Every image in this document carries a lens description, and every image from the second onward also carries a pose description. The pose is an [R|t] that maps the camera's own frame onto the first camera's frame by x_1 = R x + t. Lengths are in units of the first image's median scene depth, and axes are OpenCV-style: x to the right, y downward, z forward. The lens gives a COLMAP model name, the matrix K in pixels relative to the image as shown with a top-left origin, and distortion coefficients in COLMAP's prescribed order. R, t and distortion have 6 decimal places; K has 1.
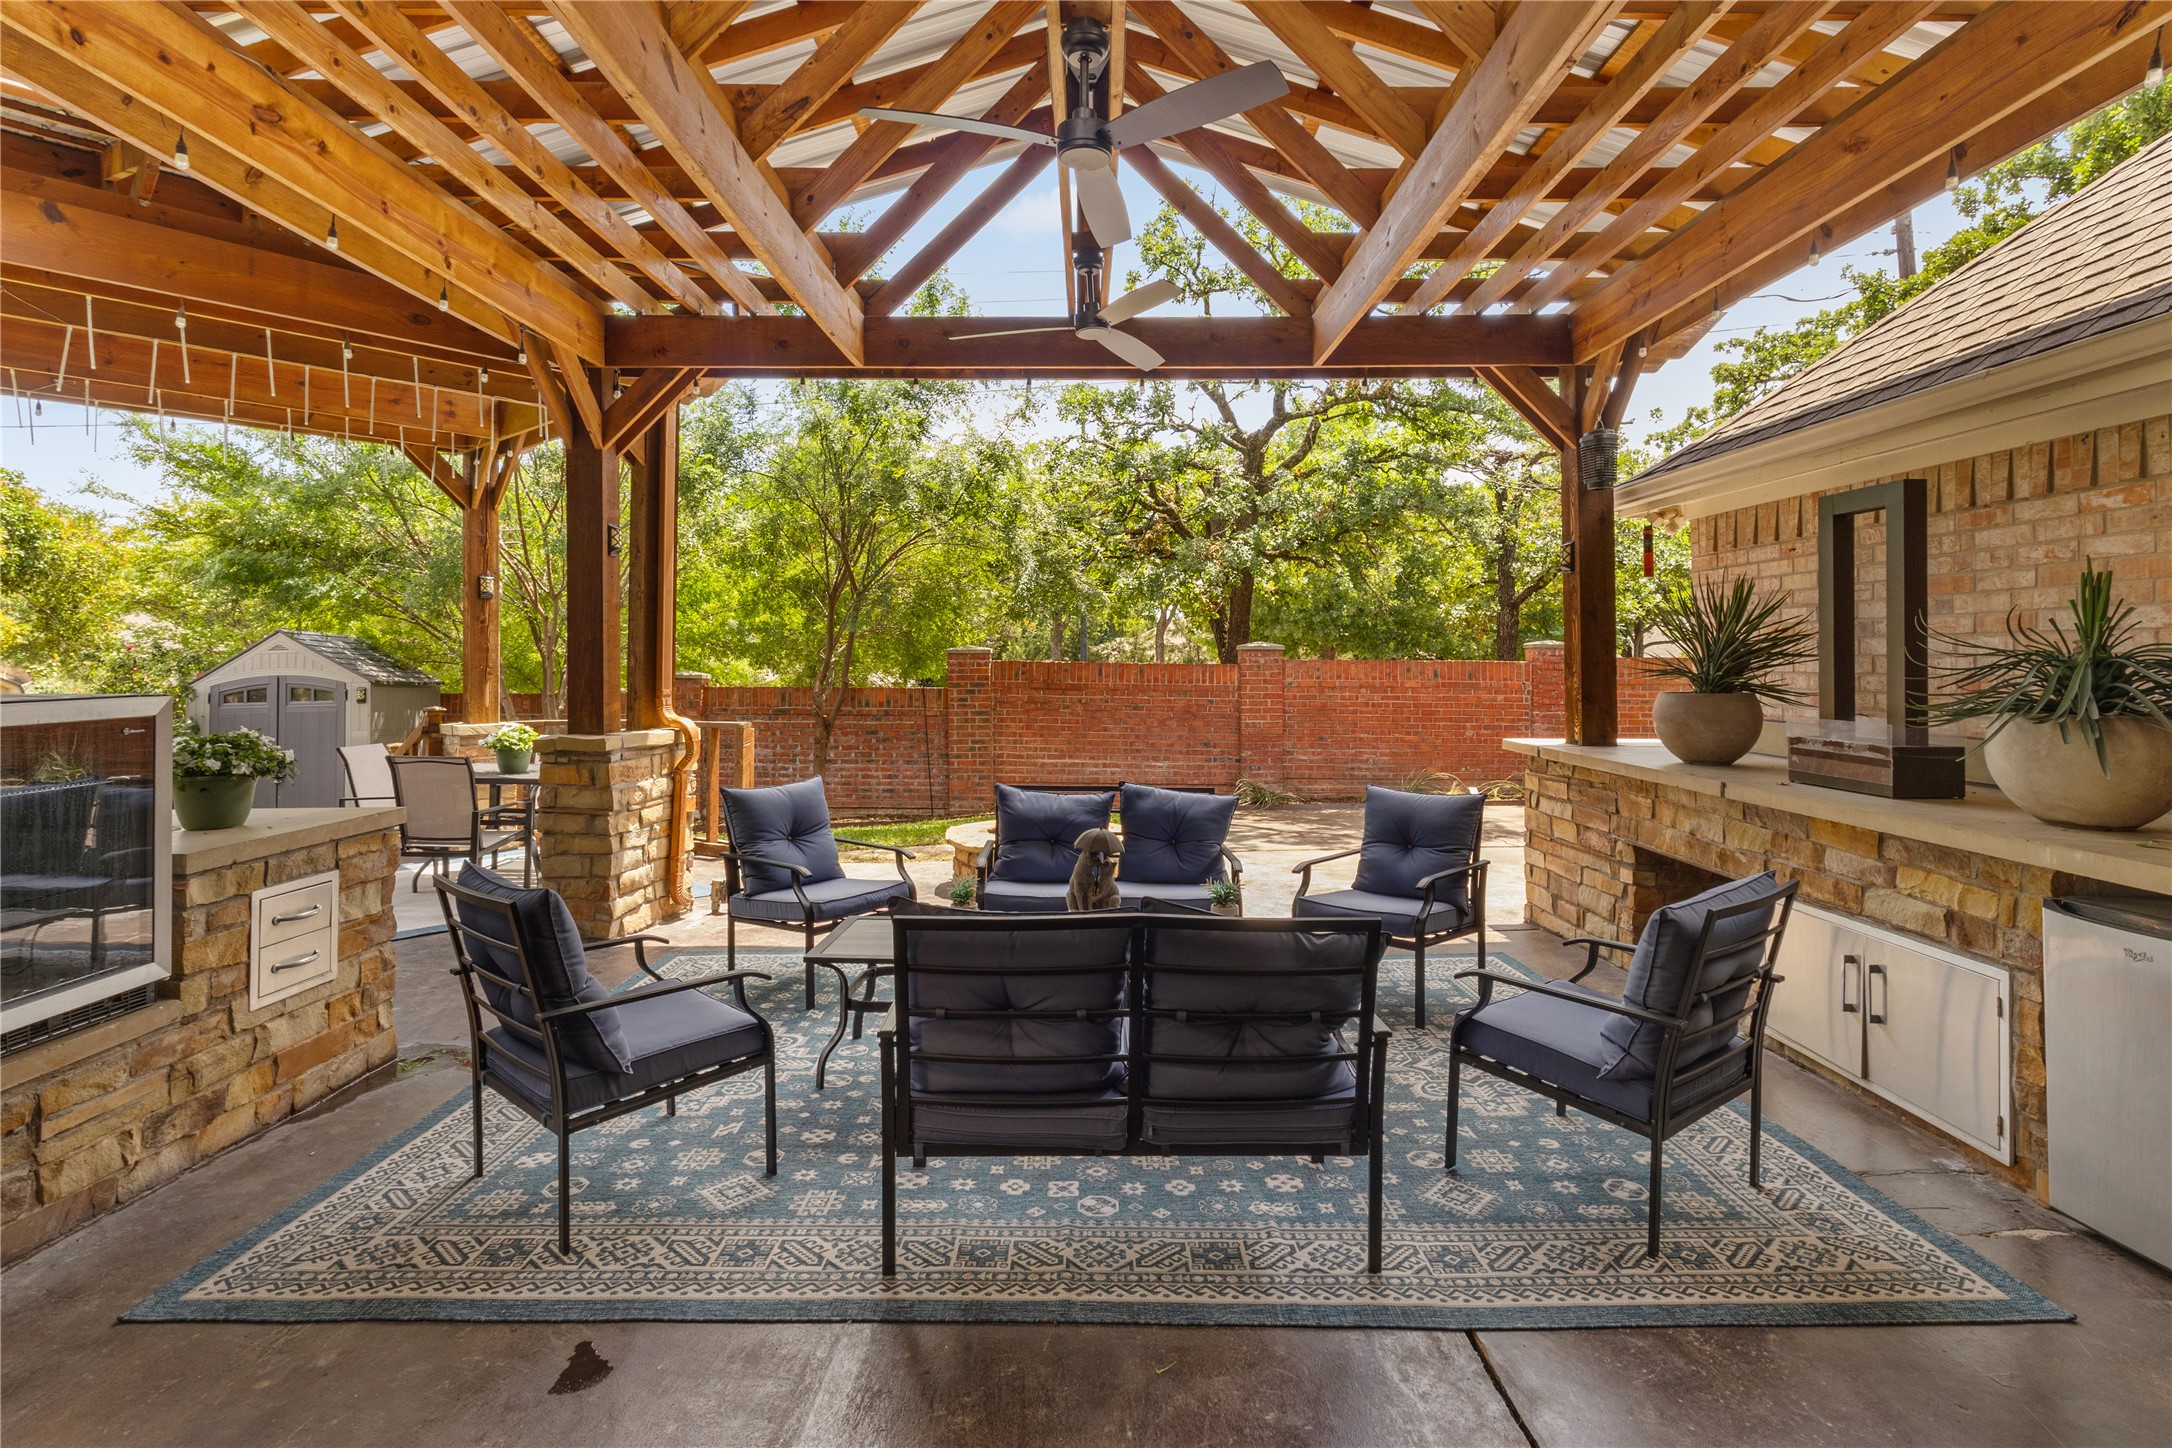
lens RADIAL K [[1020.1, 0, 1083.5], [0, 1020.1, 656.3], [0, 0, 1]] dist [0.003637, 0.001032]
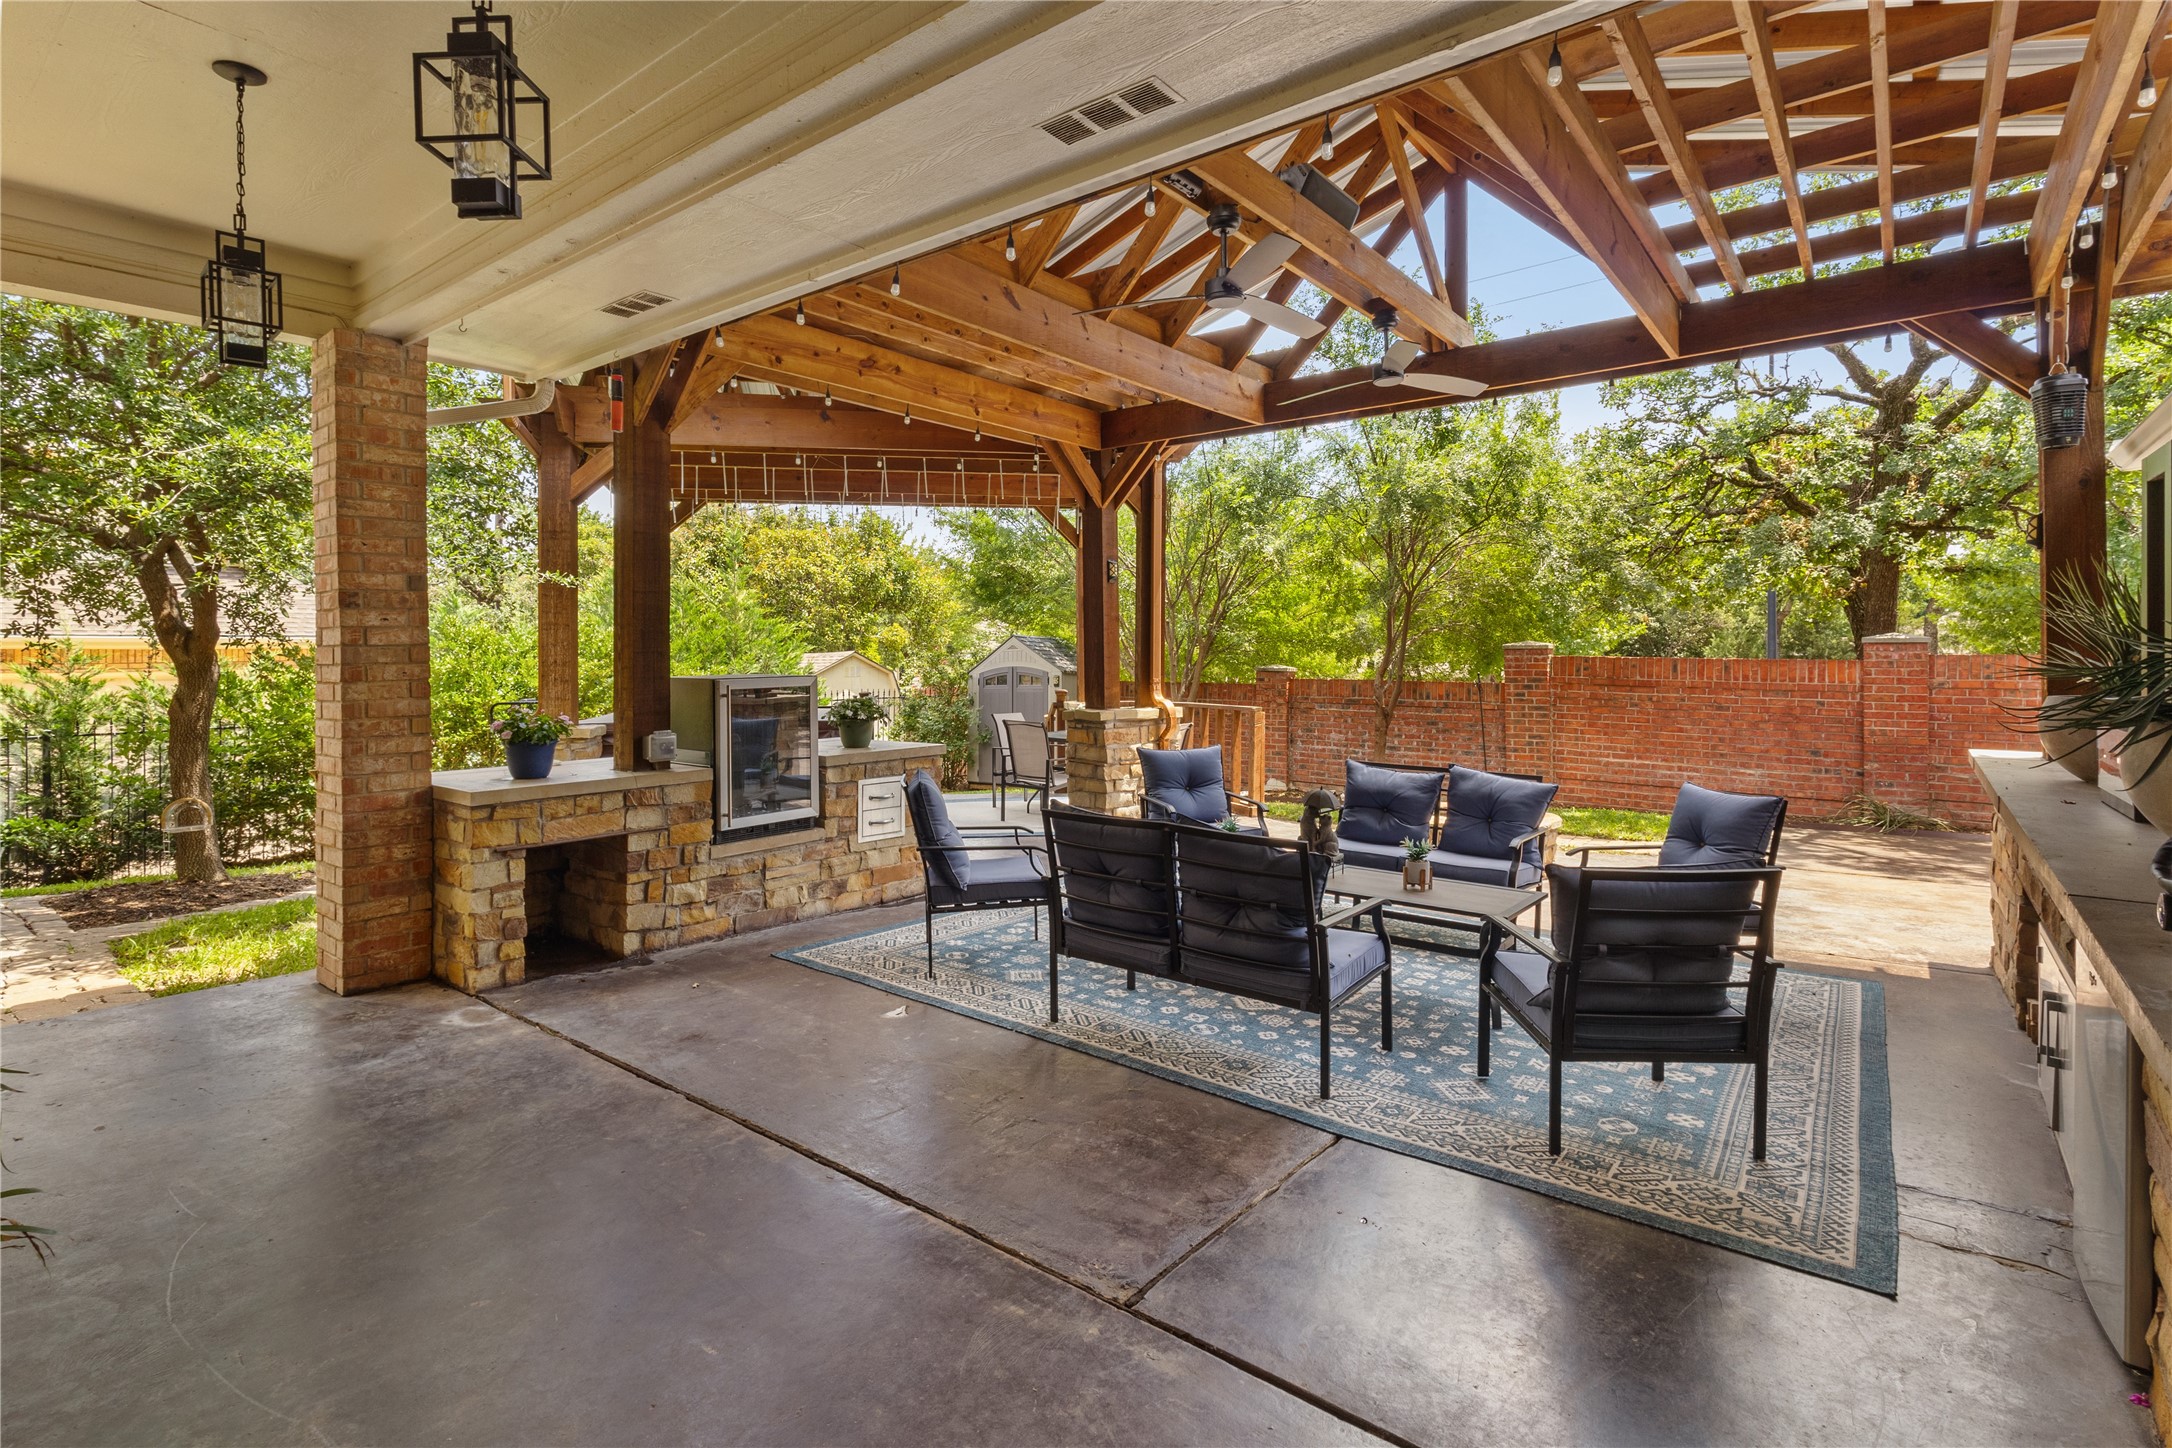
lens RADIAL K [[1020.1, 0, 1102.3], [0, 1020.1, 672.1], [0, 0, 1]] dist [0.003637, 0.001032]
pose [[0.791531, 0.009053, -0.611062, 0.662324], [0.004073, 0.999790, 0.020089, -0.006206], [0.611115, -0.018391, 0.791328, -0.205595]]
